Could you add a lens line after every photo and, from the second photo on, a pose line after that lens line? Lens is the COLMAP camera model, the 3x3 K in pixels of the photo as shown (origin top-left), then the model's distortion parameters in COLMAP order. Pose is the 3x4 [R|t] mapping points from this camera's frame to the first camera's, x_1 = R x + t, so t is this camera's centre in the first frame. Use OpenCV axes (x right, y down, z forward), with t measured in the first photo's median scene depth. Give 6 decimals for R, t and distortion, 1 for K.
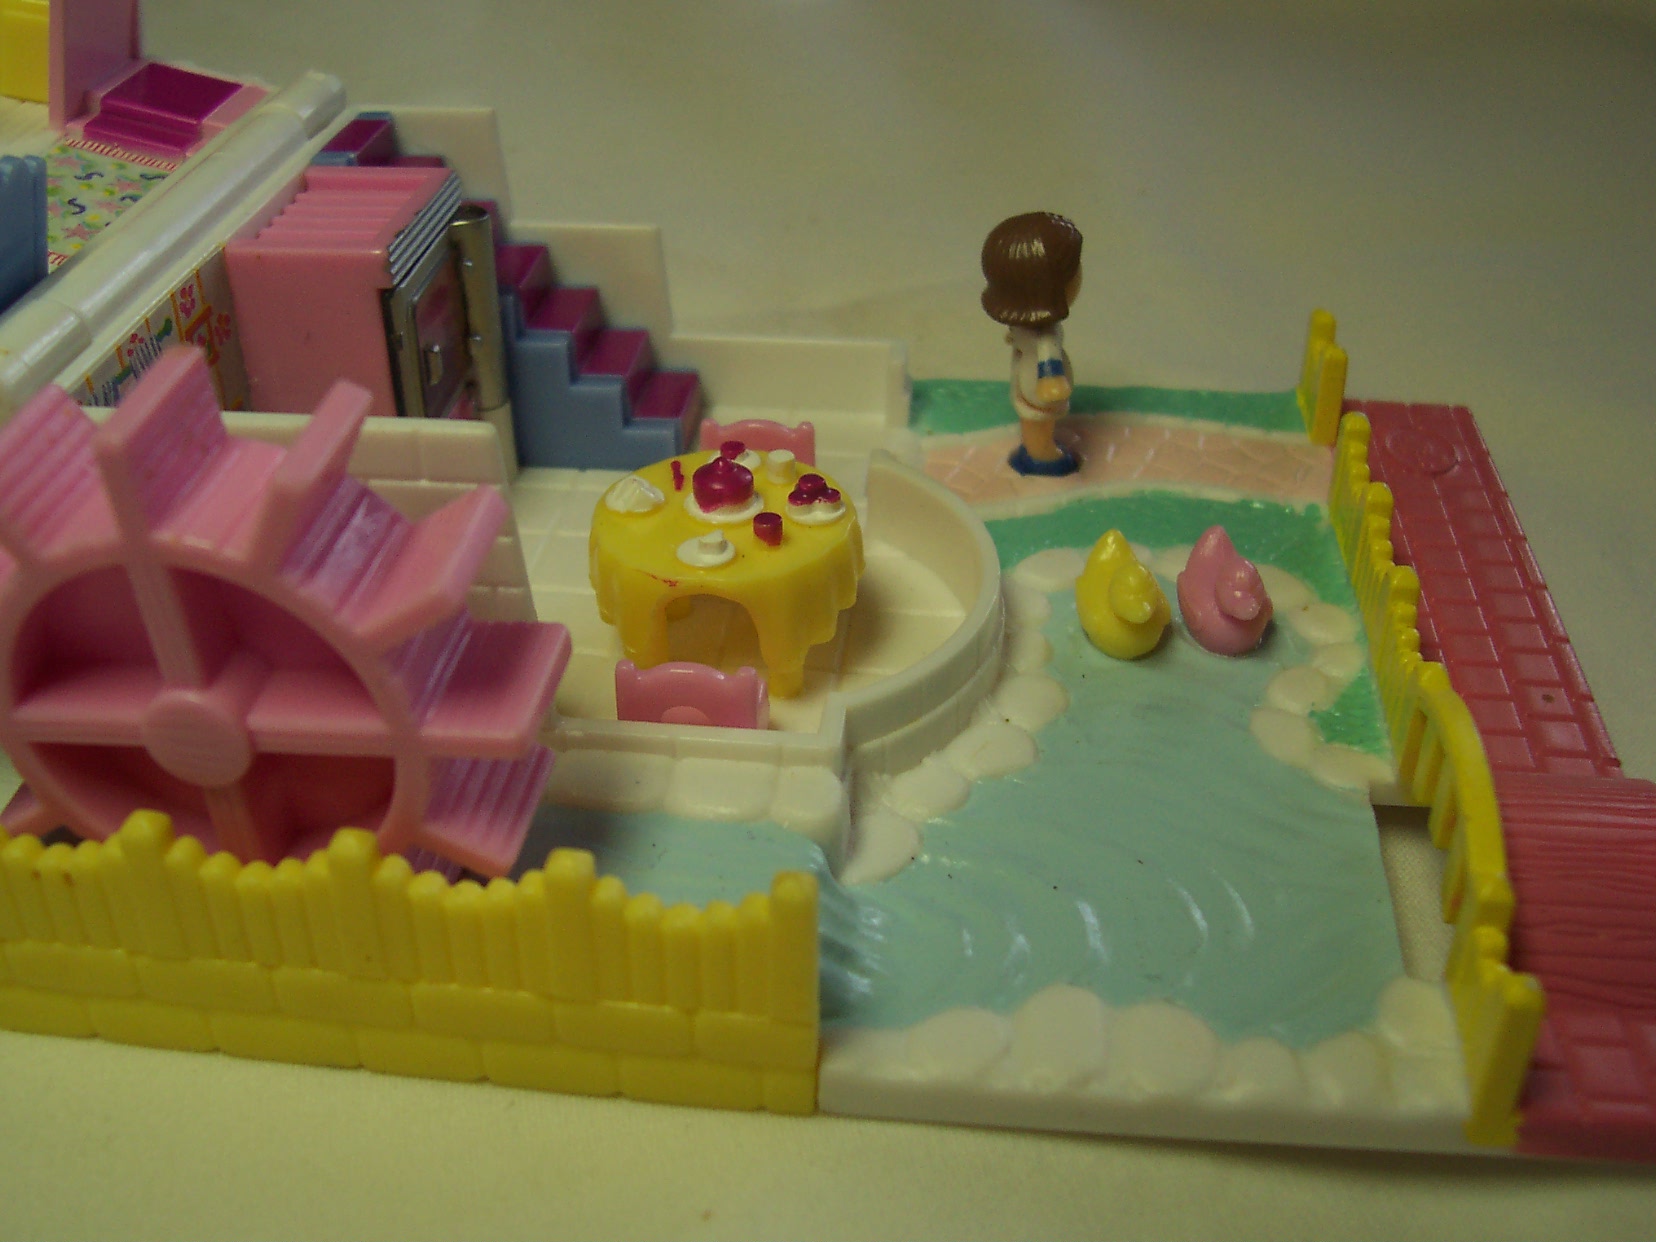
lens RADIAL K [[1782.5, 0, 832.5], [0, 1782.5, 612.4], [0, 0, 1]] dist [-0.117136, 0.000000]
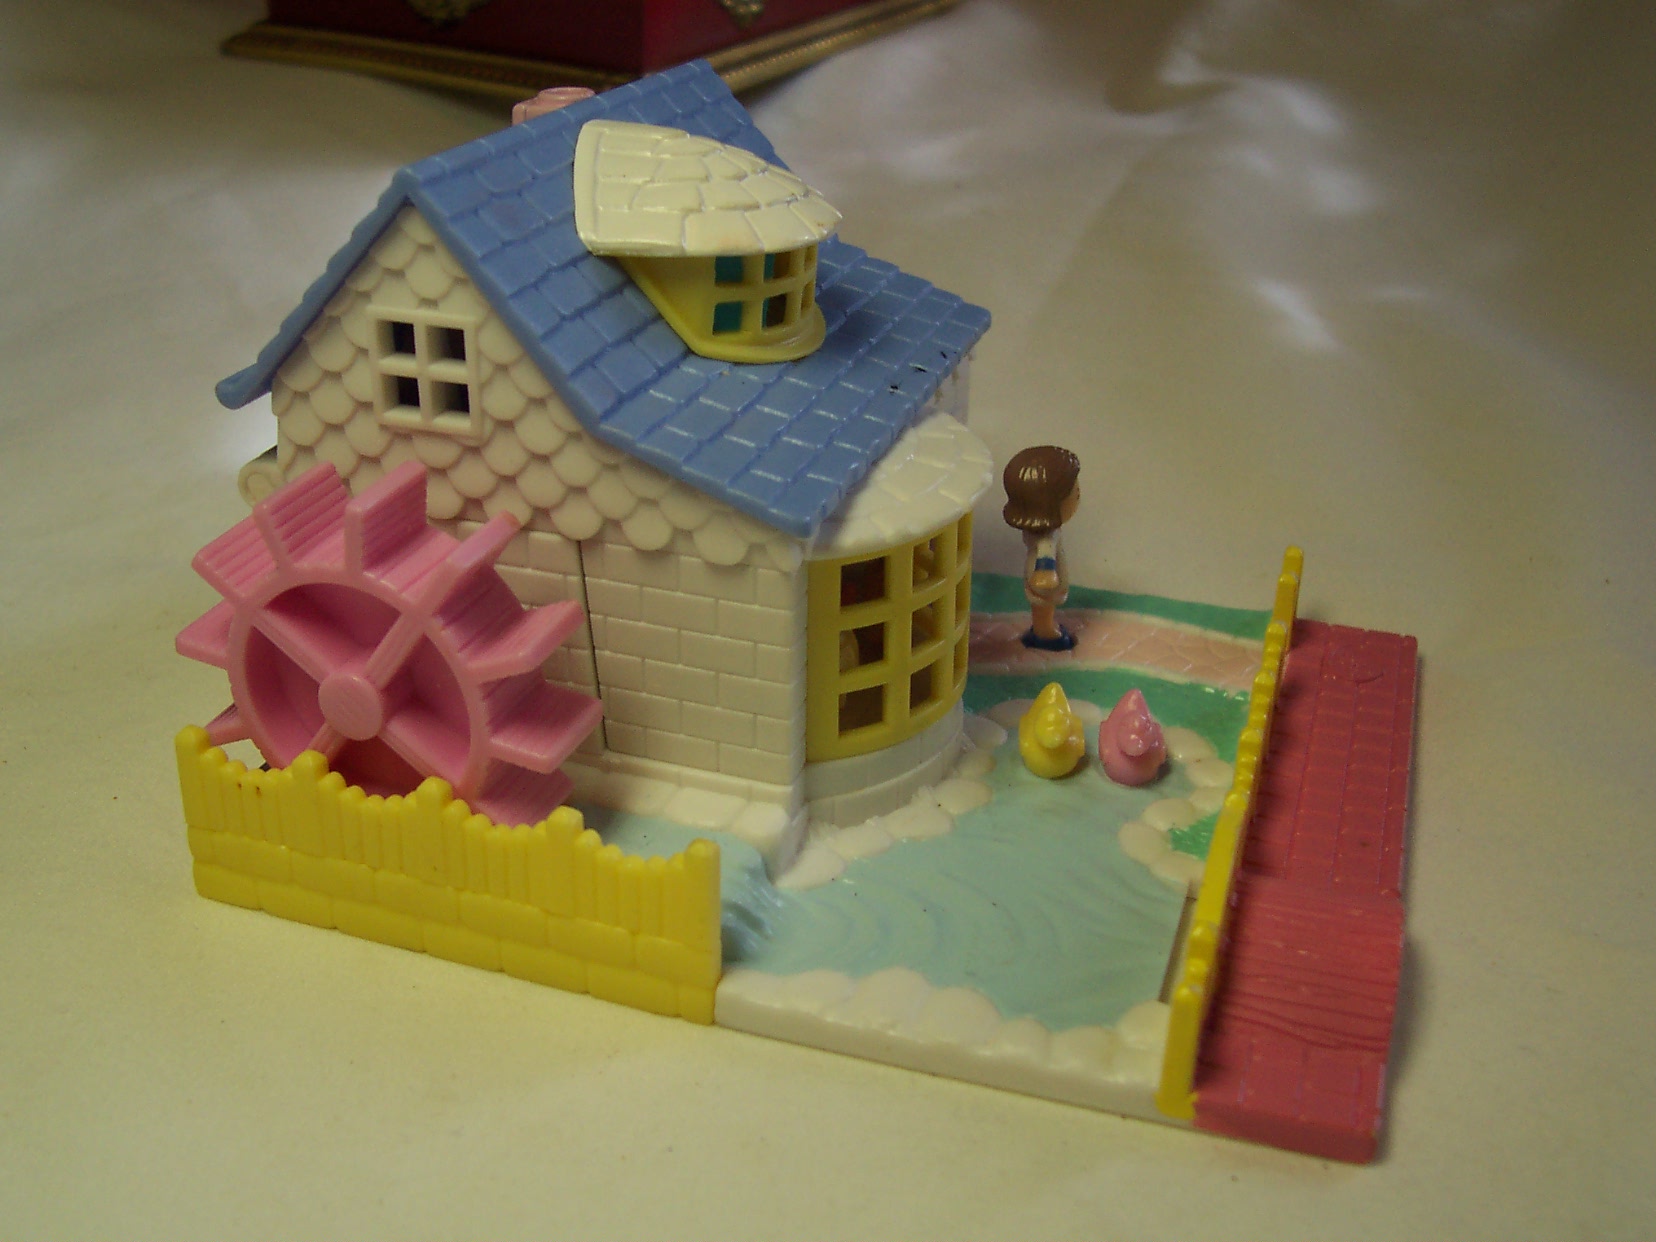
lens RADIAL K [[1782.5, 0, 824.2], [0, 1782.5, 623.6], [0, 0, 1]] dist [-0.117136, 0.000000]
pose [[0.976791, 0.109563, -0.184052, 0.236482], [-0.132684, 0.984064, -0.118374, 0.092720], [0.168149, 0.140047, 0.975763, -0.337188]]
